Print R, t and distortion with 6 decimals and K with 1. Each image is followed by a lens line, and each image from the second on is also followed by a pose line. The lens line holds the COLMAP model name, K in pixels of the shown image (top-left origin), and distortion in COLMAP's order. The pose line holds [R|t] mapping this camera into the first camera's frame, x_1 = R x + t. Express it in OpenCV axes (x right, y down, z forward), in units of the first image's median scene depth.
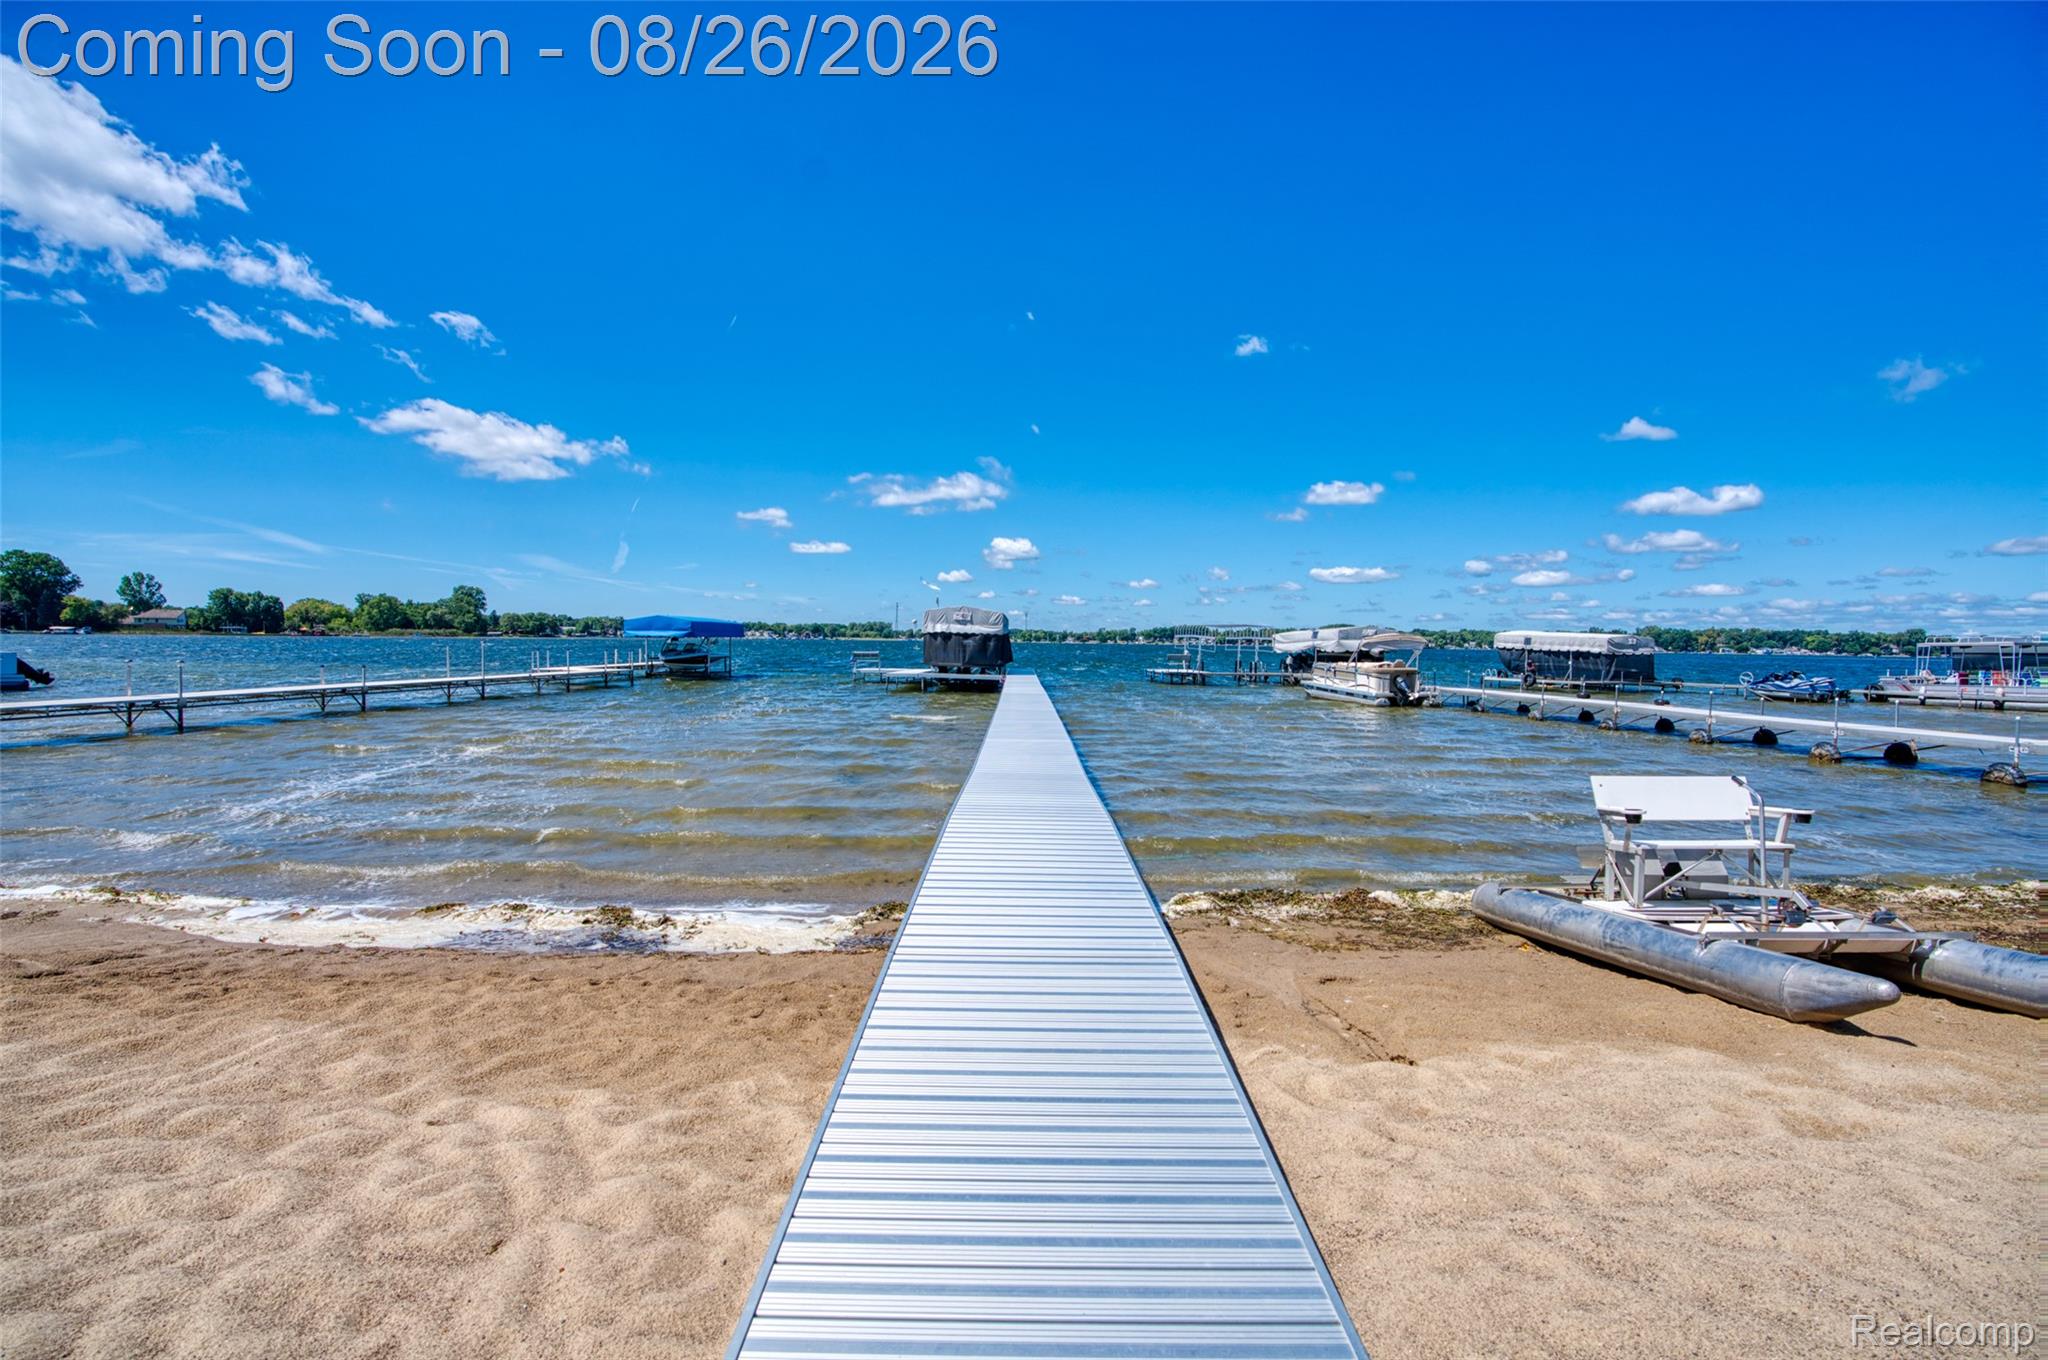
lens RADIAL K [[931.0, 0, 1024.4], [0, 931.0, 656.1], [0, 0, 1]] dist [-0.056123, 0.018312]
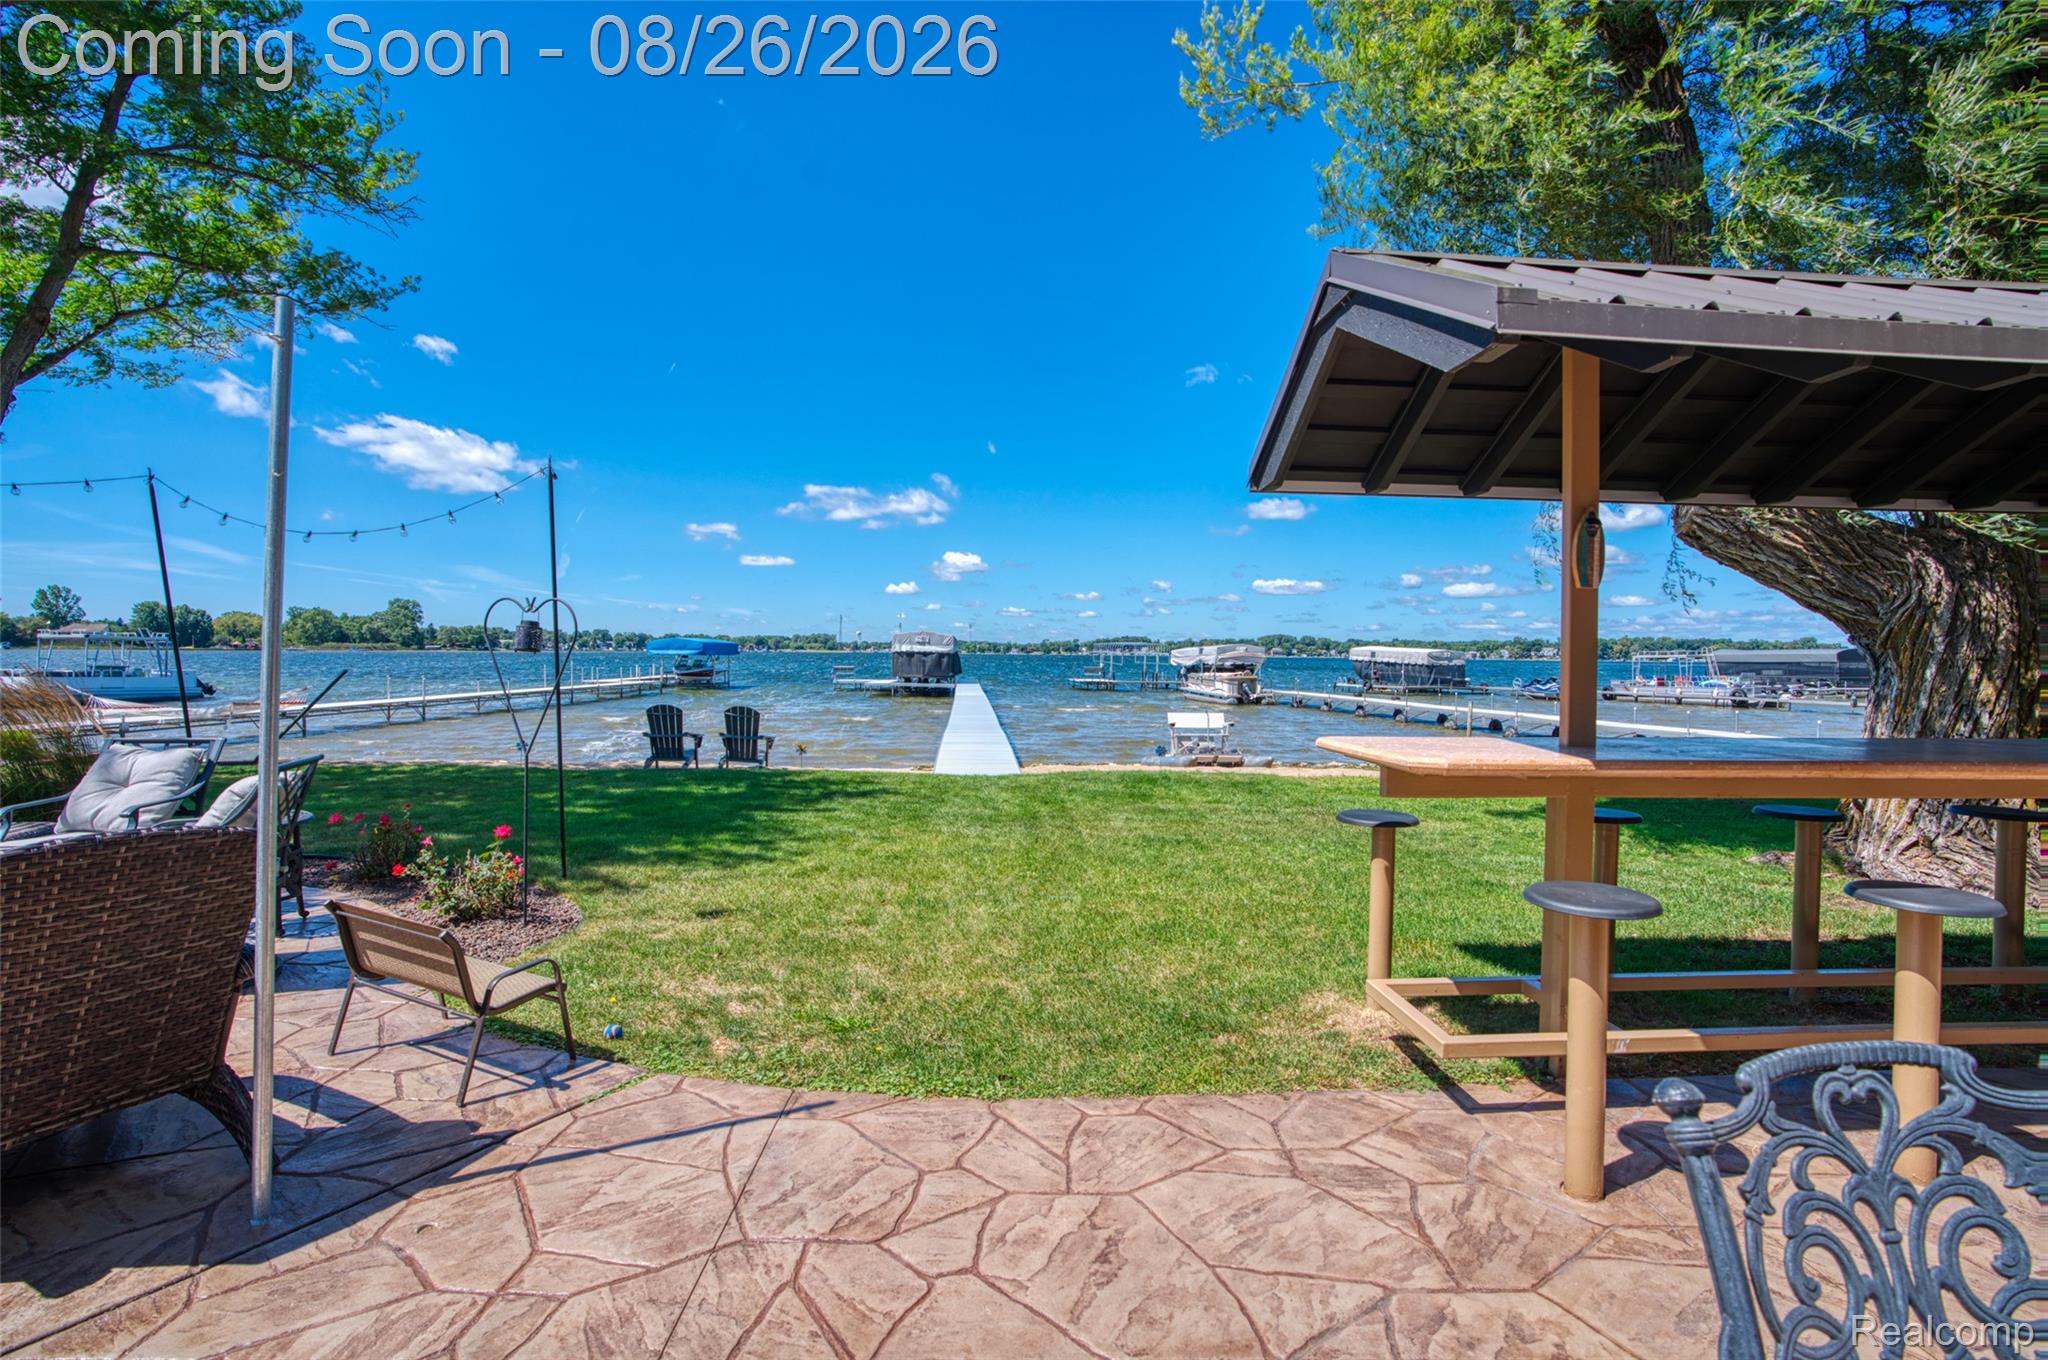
lens RADIAL K [[931.0, 0, 1035.0], [0, 931.0, 664.1], [0, 0, 1]] dist [-0.056123, 0.018312]
pose [[0.997496, -0.004478, 0.070586, -0.001277], [0.004696, 0.999985, -0.002917, -0.002051], [-0.070572, 0.003241, 0.997501, -0.236573]]
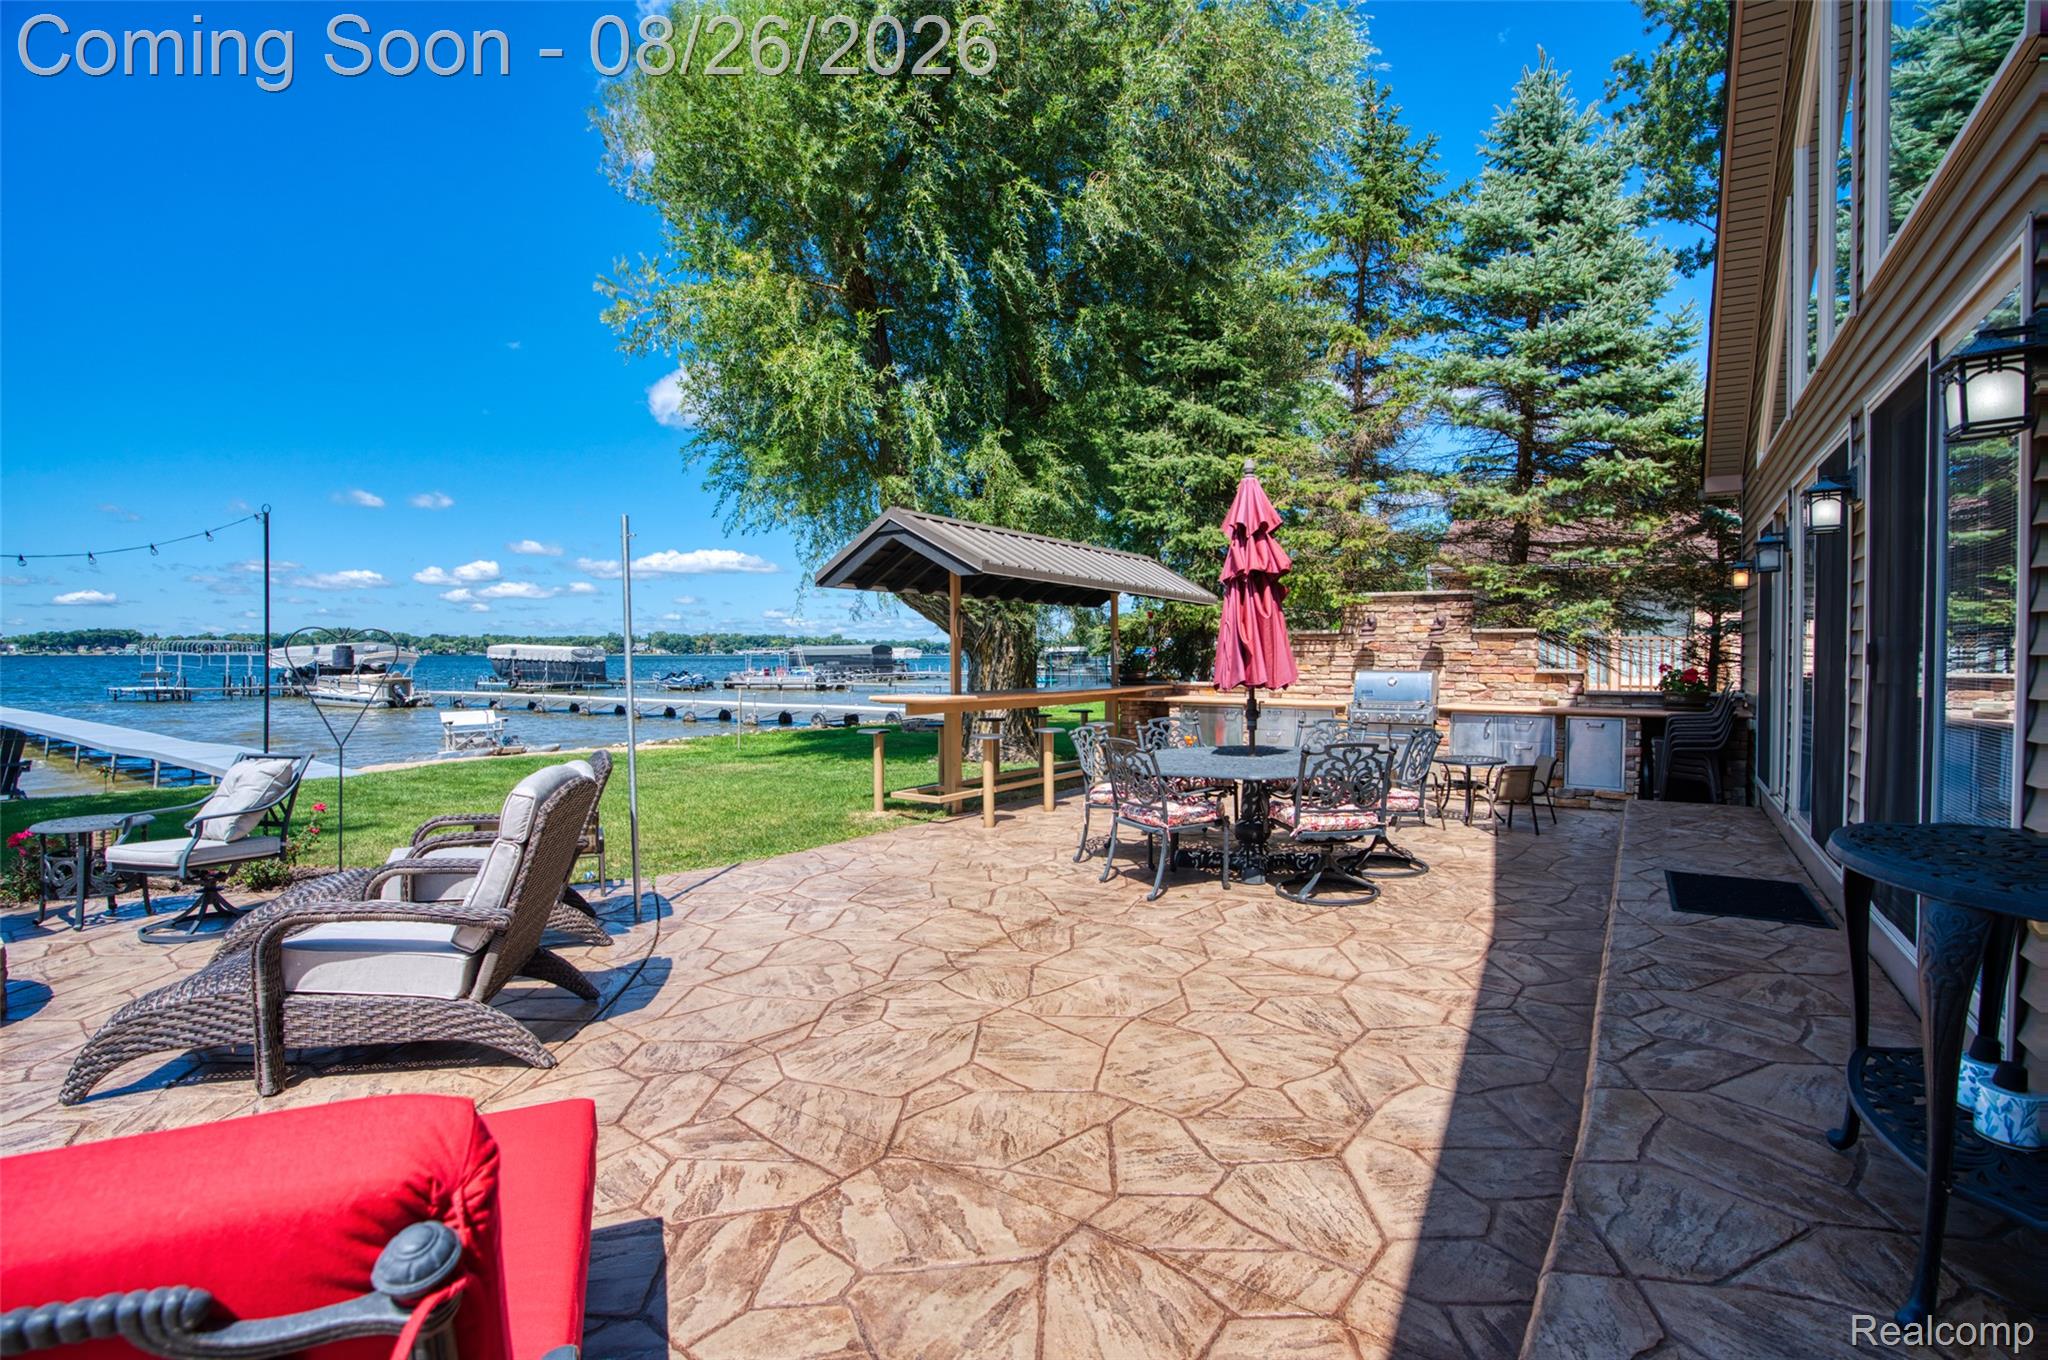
lens RADIAL K [[931.0, 0, 1018.3], [0, 931.0, 677.3], [0, 0, 1]] dist [-0.056123, 0.018312]
pose [[0.564143, -0.034446, 0.824958, -0.100334], [0.019682, 0.999407, 0.028271, -0.004507], [-0.825443, 0.000288, 0.564486, -0.287027]]
